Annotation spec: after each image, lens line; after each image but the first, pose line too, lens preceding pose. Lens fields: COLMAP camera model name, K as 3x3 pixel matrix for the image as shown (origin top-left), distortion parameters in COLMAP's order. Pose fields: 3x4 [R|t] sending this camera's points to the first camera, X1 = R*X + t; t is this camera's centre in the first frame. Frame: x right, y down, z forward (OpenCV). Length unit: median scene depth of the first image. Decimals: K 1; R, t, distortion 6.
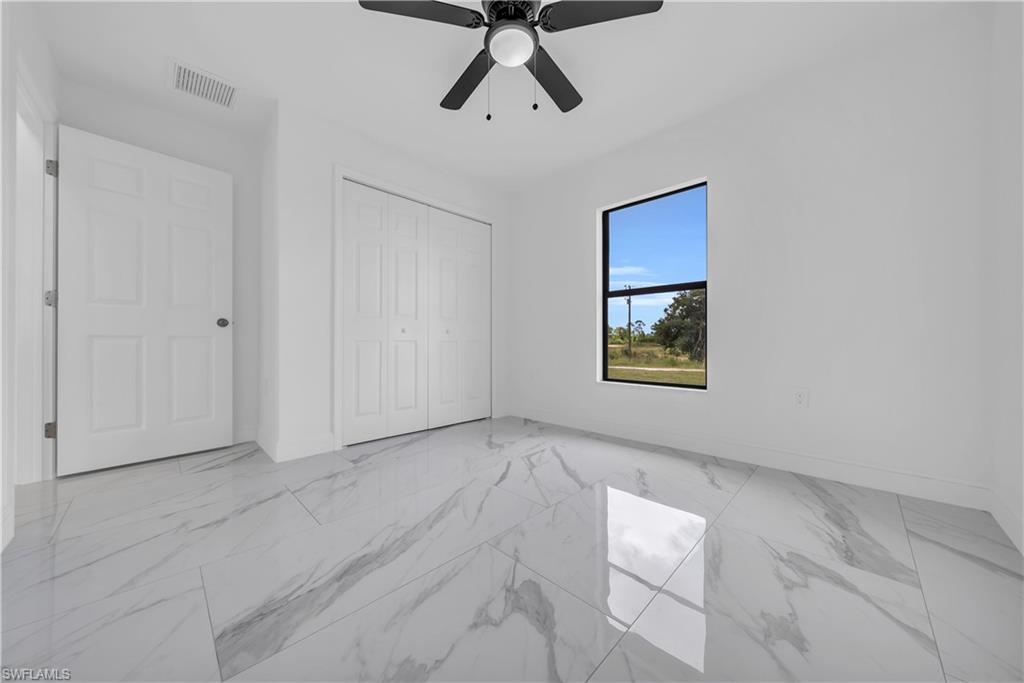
lens RADIAL K [[356.2, 0, 520.0], [0, 356.2, 345.3], [0, 0, 1]] dist [-0.003711, 0.000602]
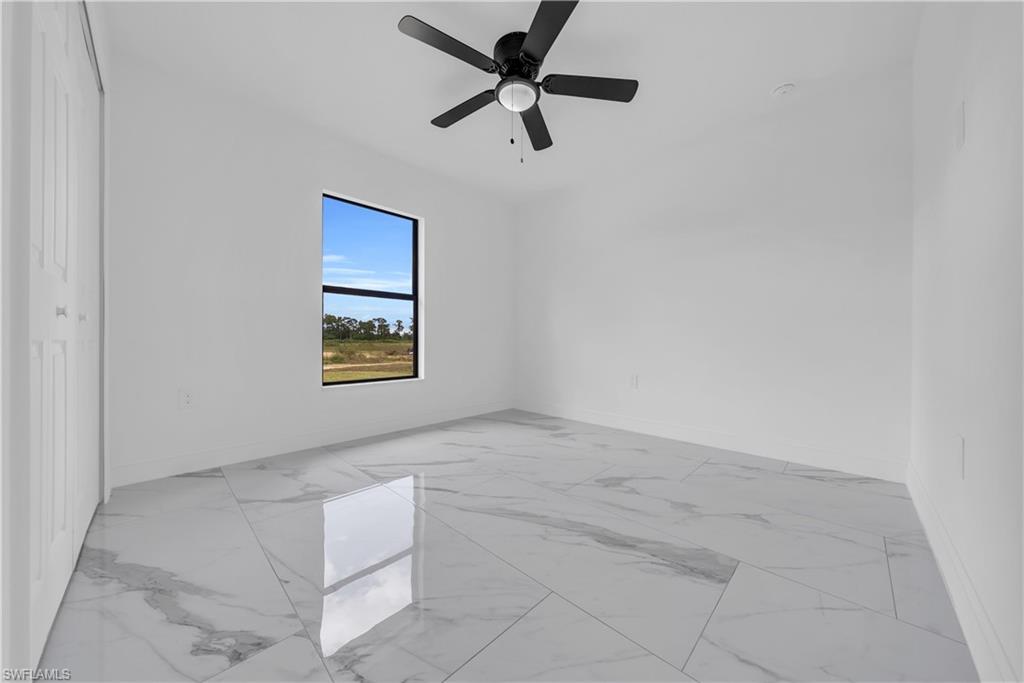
lens RADIAL K [[356.2, 0, 512.6], [0, 356.2, 337.4], [0, 0, 1]] dist [-0.003711, 0.000602]
pose [[-0.006297, 0.005530, 0.999965, -0.786646], [0.010374, 0.999931, -0.005465, -0.010461], [-0.999926, 0.010339, -0.006354, 0.655444]]
